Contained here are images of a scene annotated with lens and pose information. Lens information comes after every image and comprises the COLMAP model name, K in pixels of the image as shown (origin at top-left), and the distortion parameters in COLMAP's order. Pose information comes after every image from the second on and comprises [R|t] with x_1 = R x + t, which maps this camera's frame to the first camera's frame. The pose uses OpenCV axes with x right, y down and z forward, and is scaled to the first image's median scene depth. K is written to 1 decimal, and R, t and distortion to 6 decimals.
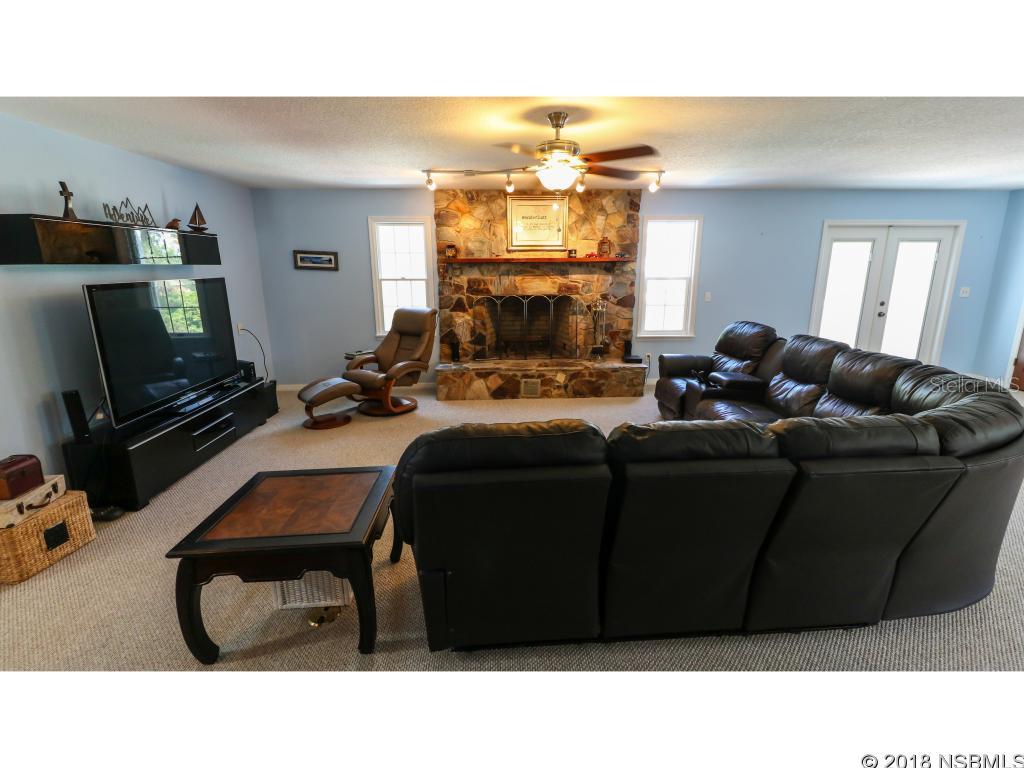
lens RADIAL K [[470.4, 0, 518.6], [0, 470.4, 381.8], [0, 0, 1]] dist [-0.004116, -0.004603]
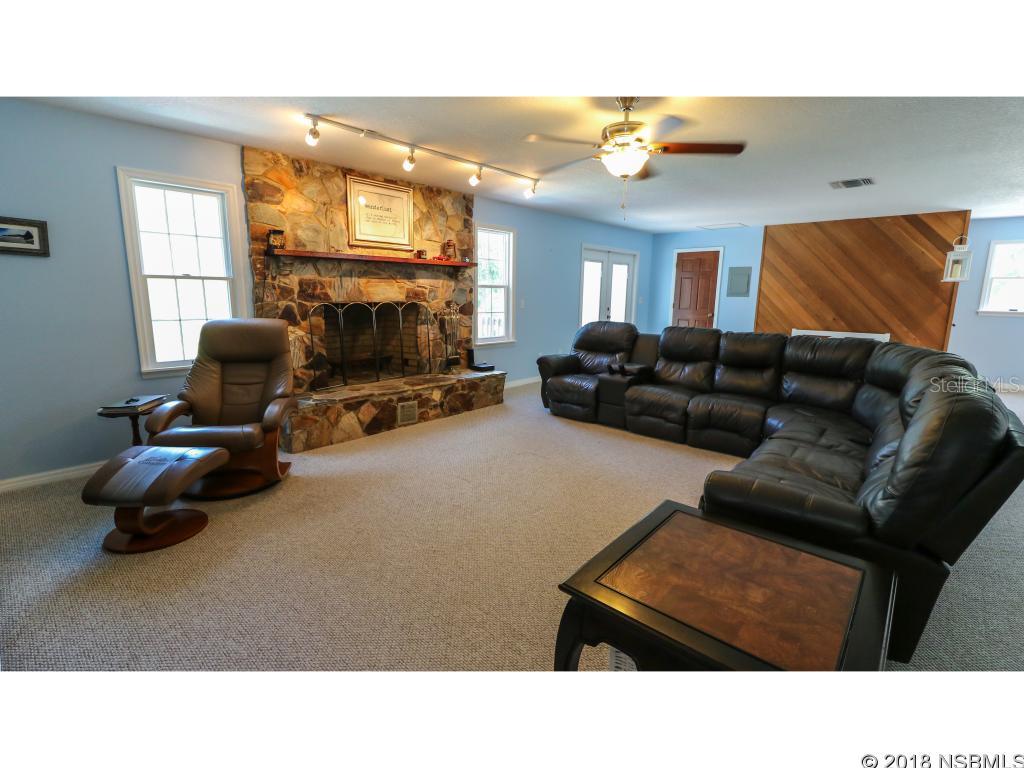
lens RADIAL K [[470.4, 0, 517.7], [0, 470.4, 380.3], [0, 0, 1]] dist [-0.004116, -0.004603]
pose [[0.696131, -0.116900, 0.708333, -0.407969], [0.152962, 0.988150, 0.012753, -0.023706], [-0.701430, 0.099470, 0.705763, 0.272054]]
